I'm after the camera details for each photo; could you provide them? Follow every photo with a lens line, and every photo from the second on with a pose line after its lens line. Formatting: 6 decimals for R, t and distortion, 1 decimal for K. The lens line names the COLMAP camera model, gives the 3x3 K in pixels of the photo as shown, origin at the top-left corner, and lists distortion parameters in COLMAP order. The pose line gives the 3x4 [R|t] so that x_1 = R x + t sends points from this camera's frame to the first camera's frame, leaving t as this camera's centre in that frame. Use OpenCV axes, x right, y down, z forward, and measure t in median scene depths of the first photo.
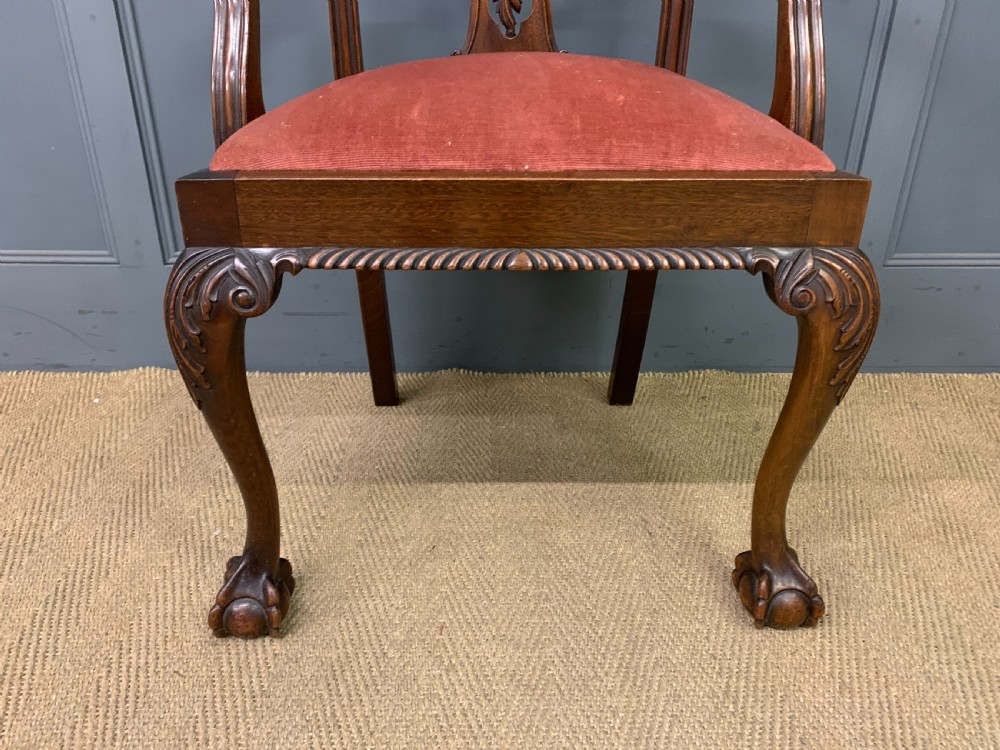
lens RADIAL K [[764.8, 0, 494.5], [0, 764.8, 385.5], [0, 0, 1]] dist [0.014074, -0.001497]
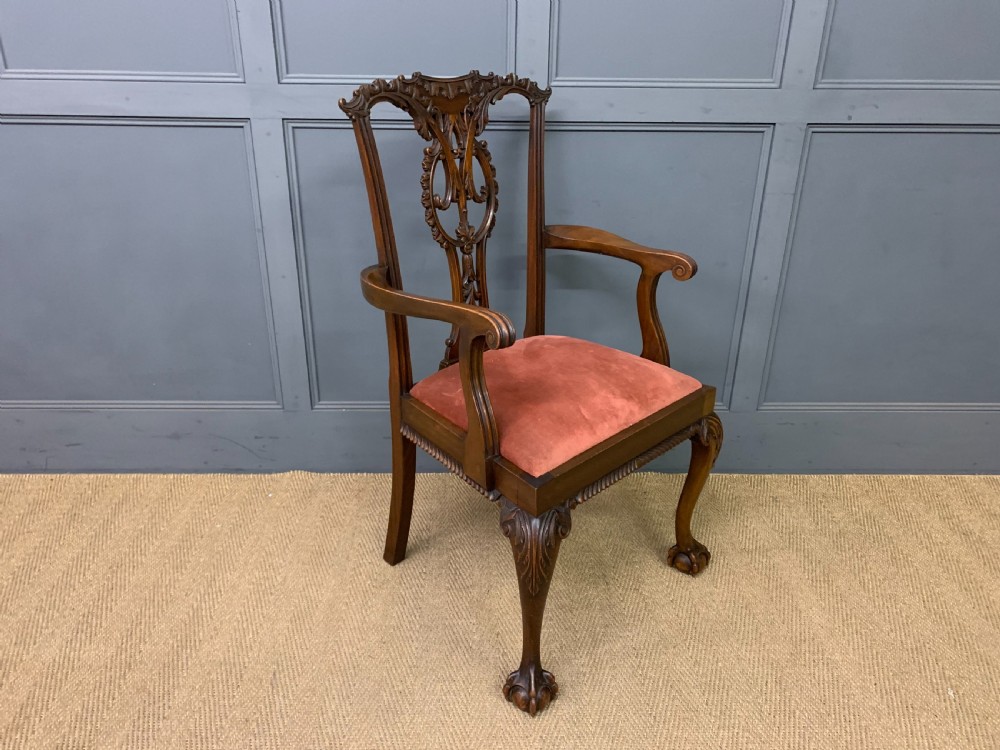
lens RADIAL K [[768.3, 0, 491.2], [0, 768.3, 376.1], [0, 0, 1]] dist [0.026186, -0.019198]
pose [[0.999978, 0.001652, 0.006347, -0.084462], [-0.001442, 0.999458, -0.032874, -0.238469], [-0.006398, 0.032864, 0.999439, -0.847788]]
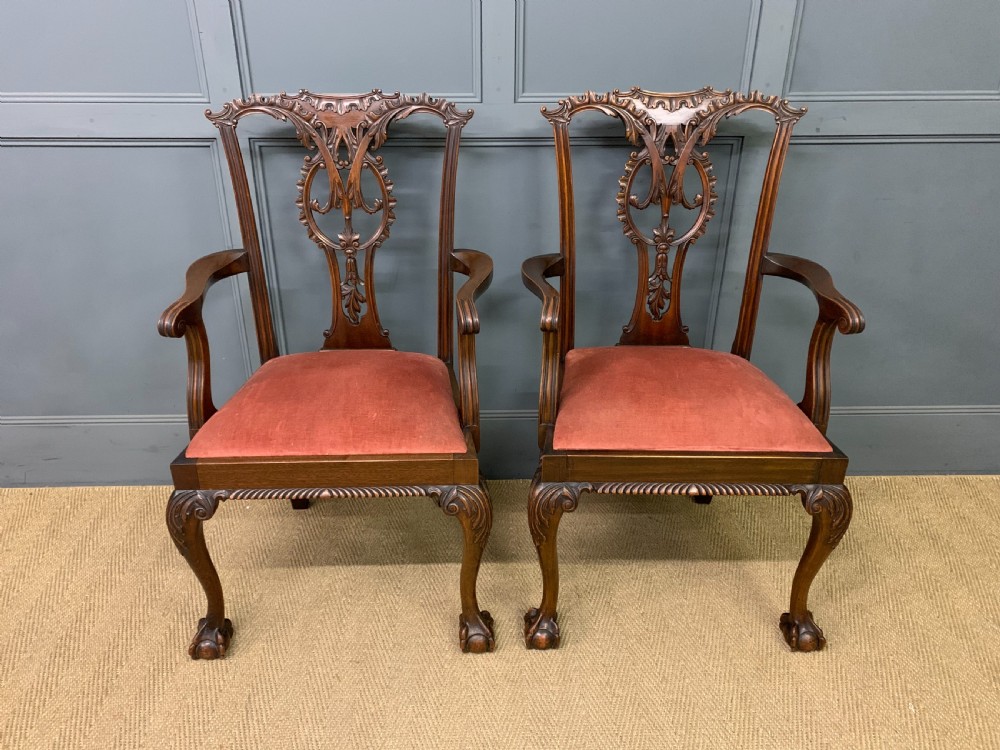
lens RADIAL K [[768.3, 0, 486.8], [0, 768.3, 366.0], [0, 0, 1]] dist [0.026186, -0.019198]
pose [[0.999892, -0.011683, 0.008915, -0.028243], [0.011716, 0.999925, -0.003669, -0.358636], [-0.008872, 0.003773, 0.999954, -0.861432]]
